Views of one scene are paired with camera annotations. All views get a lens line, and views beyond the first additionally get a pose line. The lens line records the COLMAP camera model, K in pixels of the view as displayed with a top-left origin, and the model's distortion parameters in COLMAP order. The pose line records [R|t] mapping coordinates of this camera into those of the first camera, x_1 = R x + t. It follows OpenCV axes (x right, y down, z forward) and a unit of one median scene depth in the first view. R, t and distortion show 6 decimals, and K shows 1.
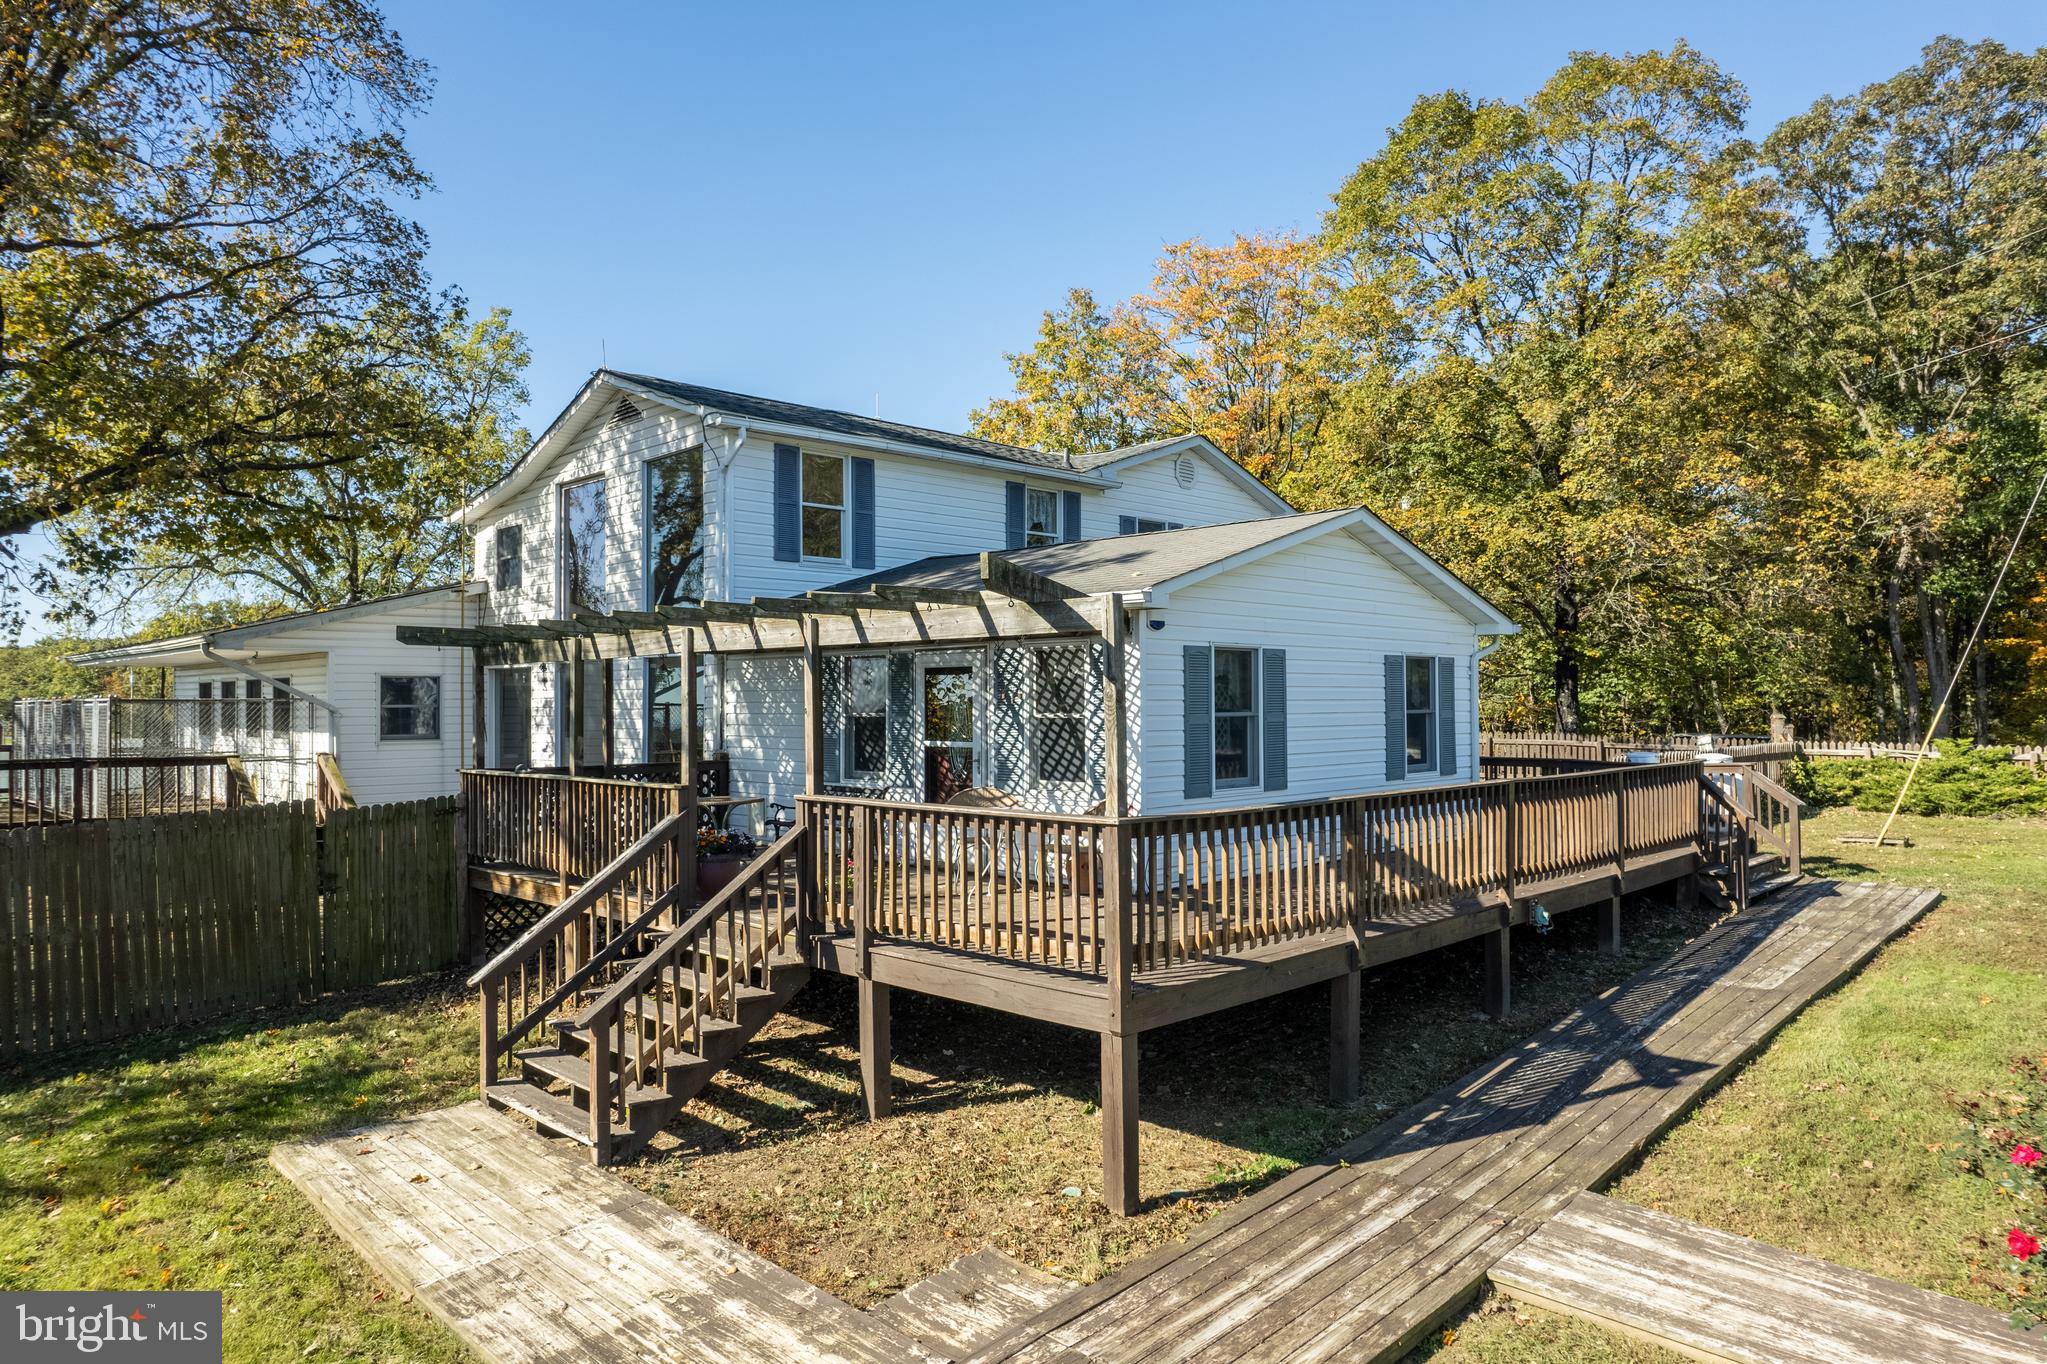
lens RADIAL K [[1307.6, 0, 1030.0], [0, 1307.6, 687.5], [0, 0, 1]] dist [-0.071891, 0.059039]
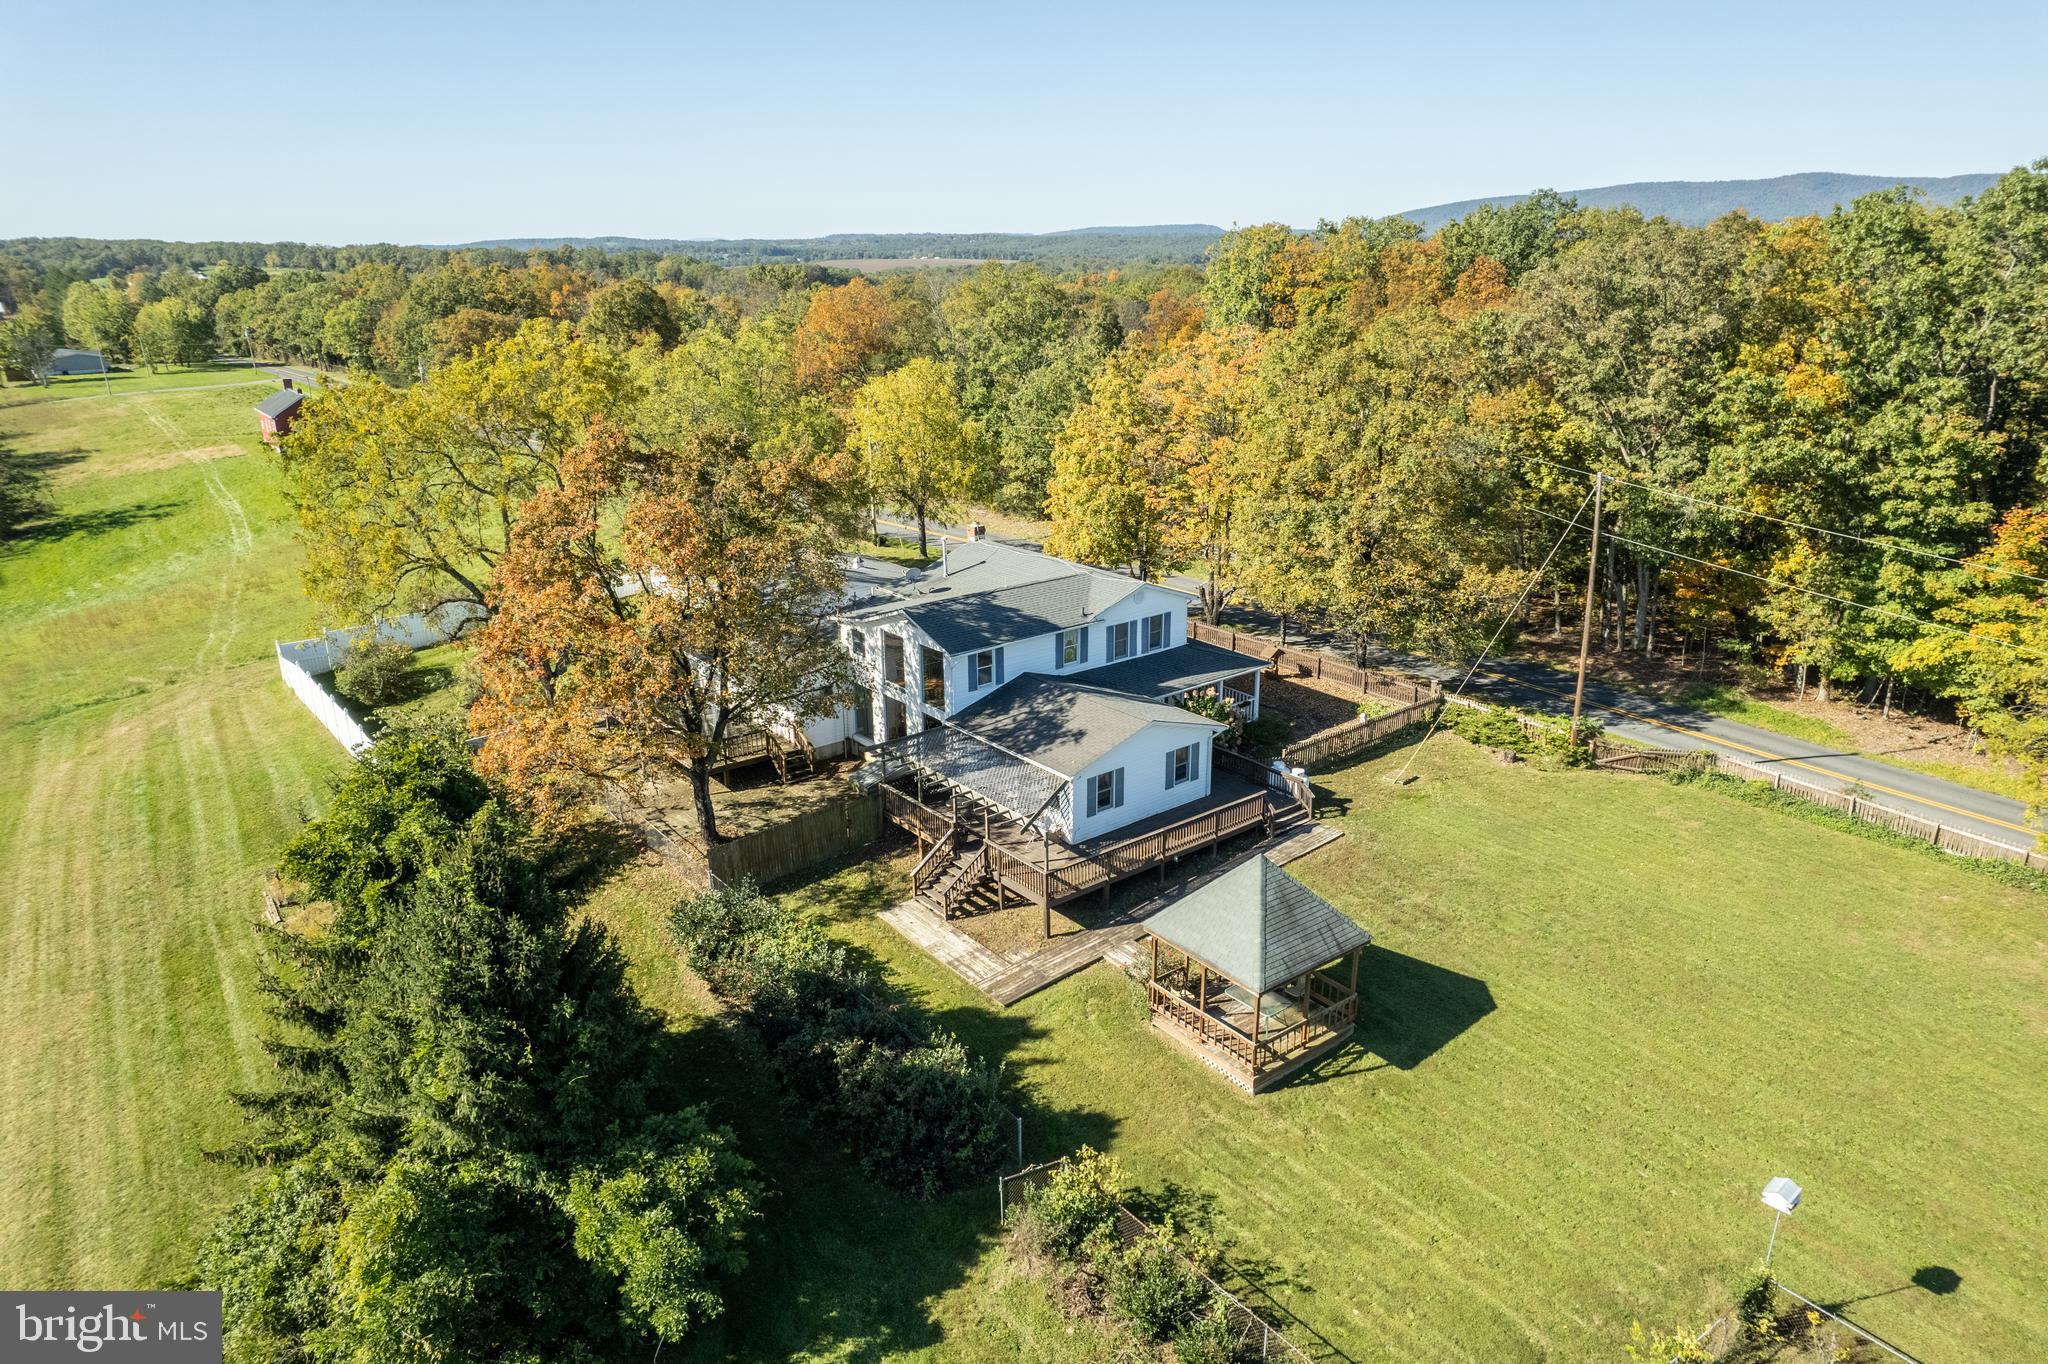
lens RADIAL K [[1302.3, 0, 1026.2], [0, 1302.3, 673.2], [0, 0, 1]] dist [-0.075288, 0.078069]
pose [[0.993163, 0.030531, -0.112676, 0.292128], [0.007356, 0.946910, 0.321415, -1.236792], [0.116507, -0.320046, 0.940211, -1.943598]]
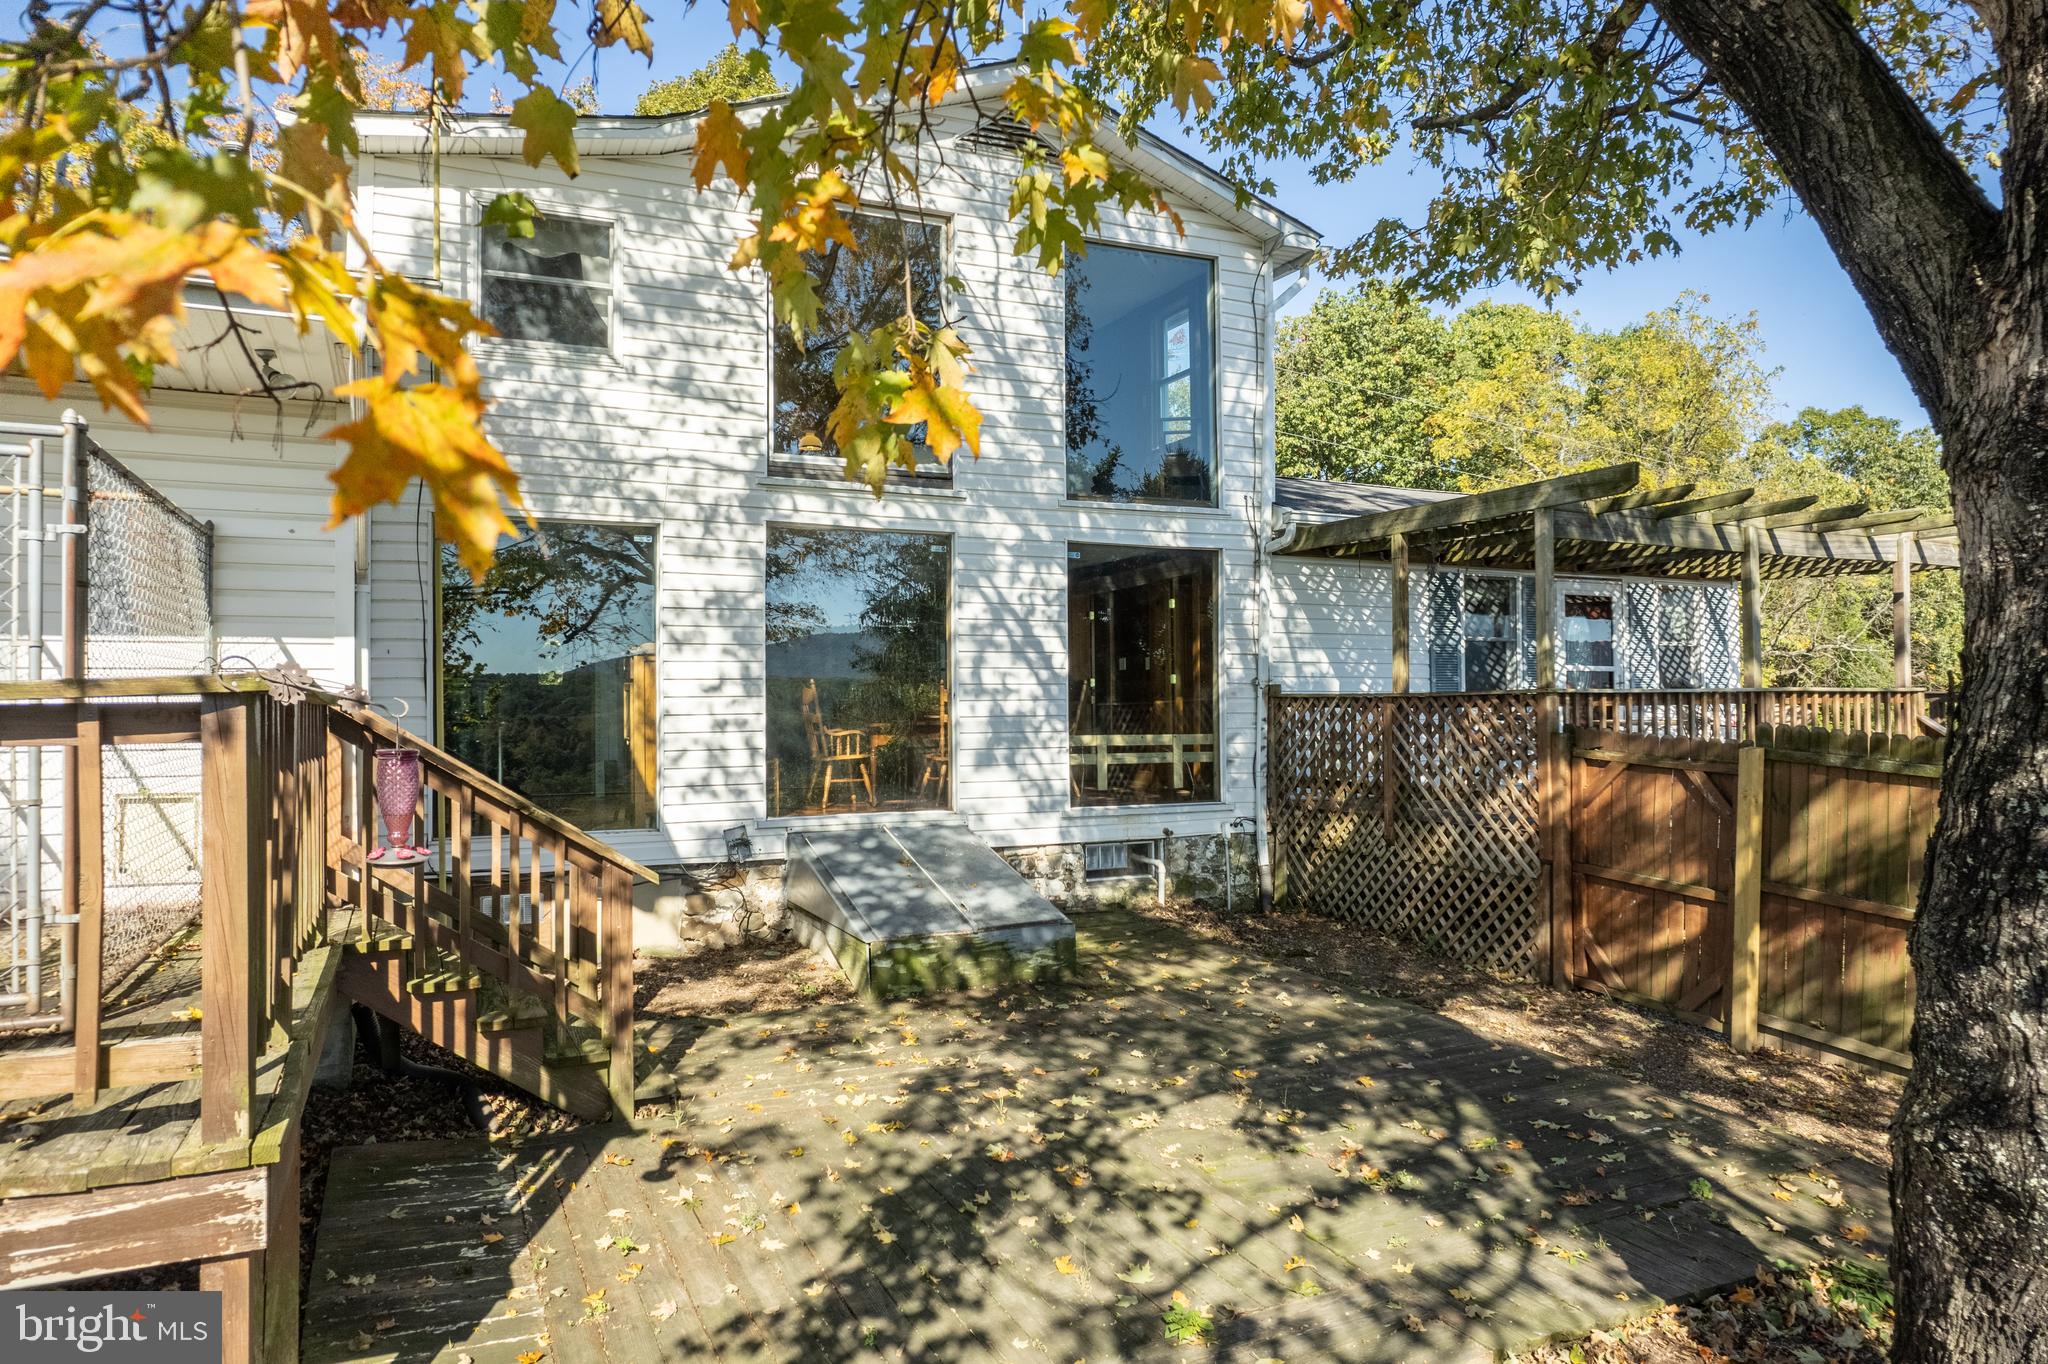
lens RADIAL K [[1308.2, 0, 1030.5], [0, 1308.2, 687.5], [0, 0, 1]] dist [-0.071891, 0.059039]
pose [[0.347599, 0.015810, 0.937510, -1.123770], [-0.009166, 0.999867, -0.013463, 0.072401], [-0.937598, -0.003913, 0.347698, 0.991180]]
